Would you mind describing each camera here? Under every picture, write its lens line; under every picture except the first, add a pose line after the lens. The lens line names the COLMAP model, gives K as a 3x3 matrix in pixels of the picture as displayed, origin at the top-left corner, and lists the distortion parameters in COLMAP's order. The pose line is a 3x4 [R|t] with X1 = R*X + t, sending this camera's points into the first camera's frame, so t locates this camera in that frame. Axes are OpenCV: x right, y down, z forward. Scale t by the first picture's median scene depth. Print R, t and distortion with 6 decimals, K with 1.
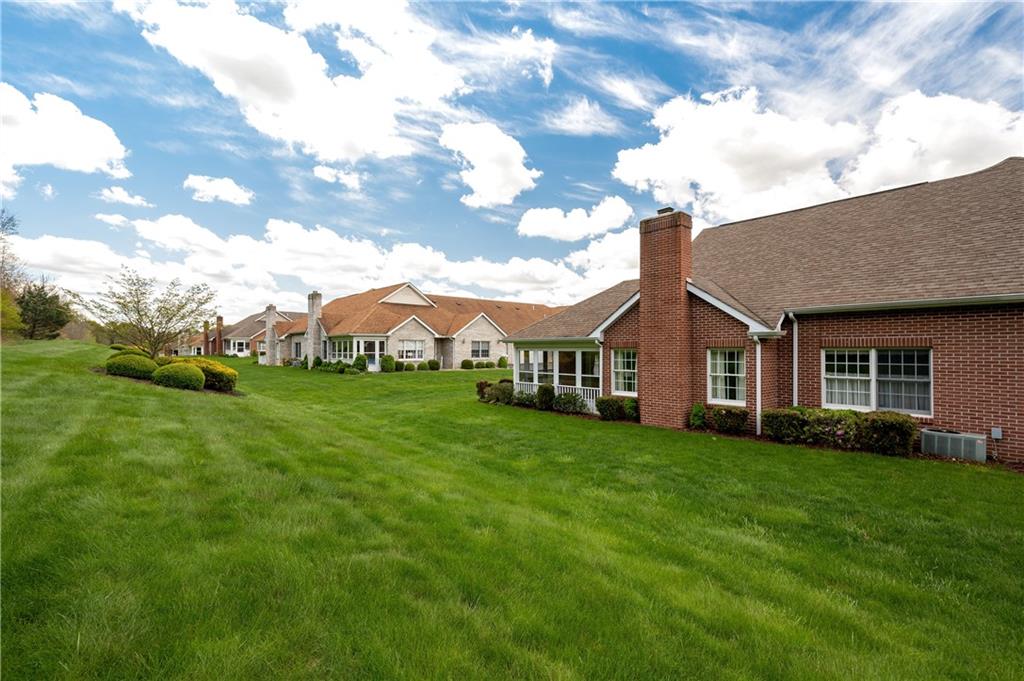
lens RADIAL K [[437.0, 0, 515.3], [0, 437.0, 344.4], [0, 0, 1]] dist [-0.000096, -0.000105]
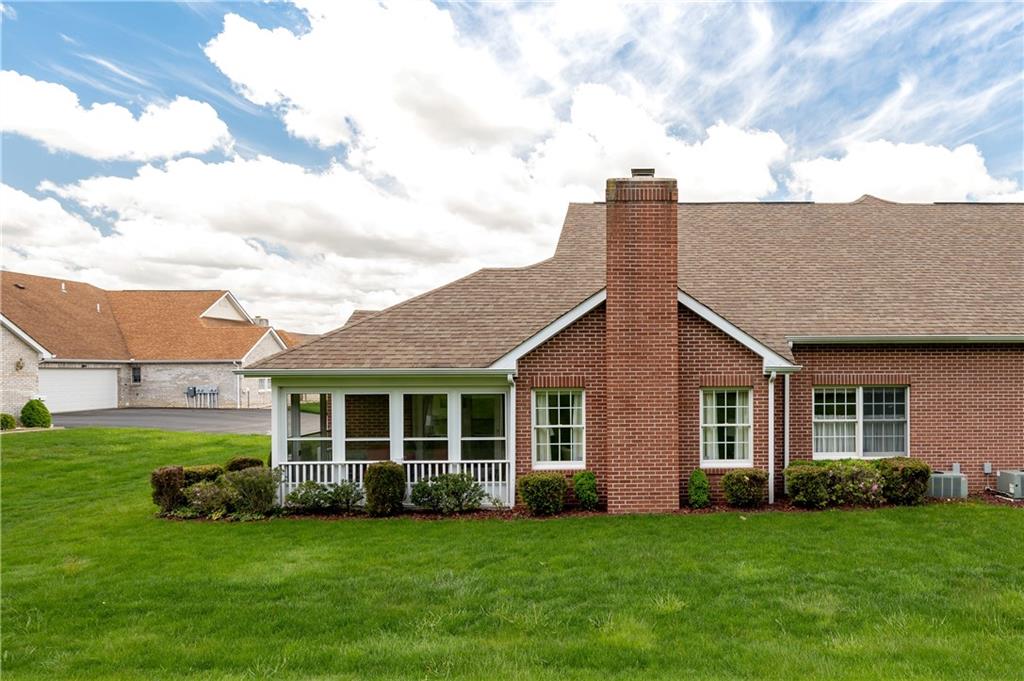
lens RADIAL K [[647.1, 0, 512.0], [0, 647.1, 364.9], [0, 0, 1]] dist [0.000686, 0.000163]
pose [[0.653870, 0.000994, 0.756607, -0.525339], [-0.003947, 0.999990, 0.002097, -0.028458], [-0.756597, -0.004357, 0.653867, 0.557712]]
